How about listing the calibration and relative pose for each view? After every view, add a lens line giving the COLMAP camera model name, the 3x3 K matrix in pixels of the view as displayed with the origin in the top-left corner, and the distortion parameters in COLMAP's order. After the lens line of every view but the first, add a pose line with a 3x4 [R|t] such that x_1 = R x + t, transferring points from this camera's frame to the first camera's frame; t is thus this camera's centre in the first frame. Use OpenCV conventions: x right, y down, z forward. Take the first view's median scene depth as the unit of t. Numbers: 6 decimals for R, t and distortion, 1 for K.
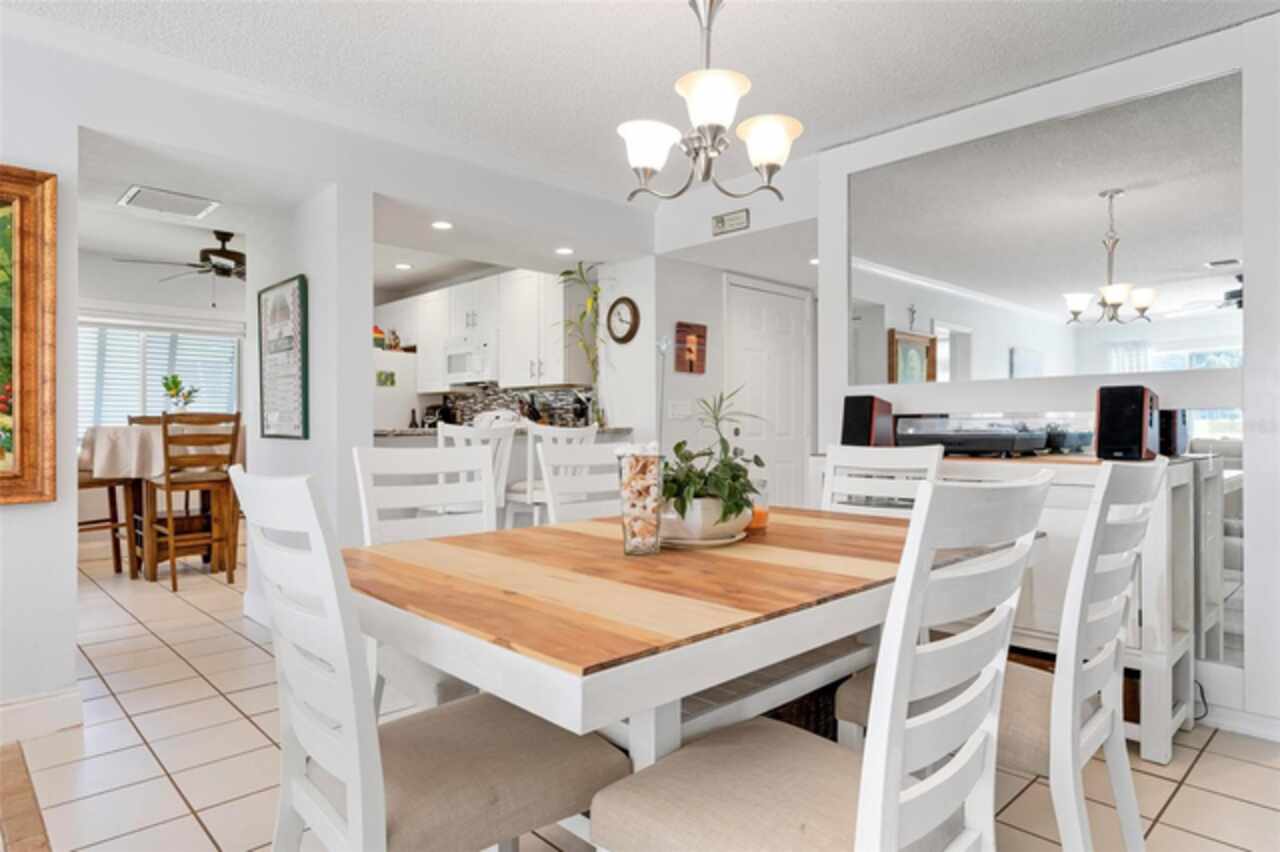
lens RADIAL K [[744.4, 0, 633.0], [0, 744.4, 435.5], [0, 0, 1]] dist [-0.028553, 0.002190]
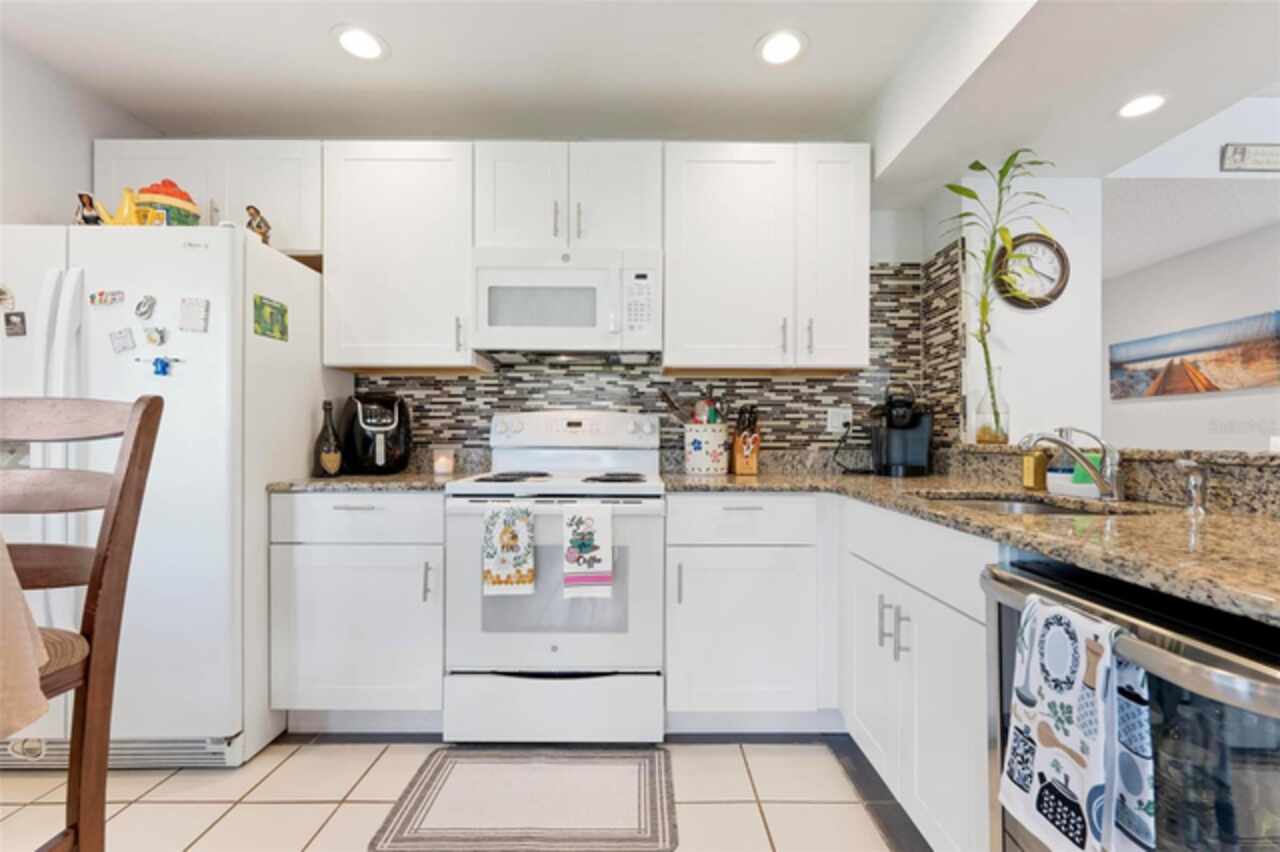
lens RADIAL K [[543.4, 0, 633.1], [0, 543.4, 432.0], [0, 0, 1]] dist [0.004300, -0.000340]
pose [[0.678141, 0.003893, 0.734922, -0.417835], [0.011064, 0.999819, -0.015506, -0.011476], [-0.734849, 0.018647, 0.677975, 0.680323]]
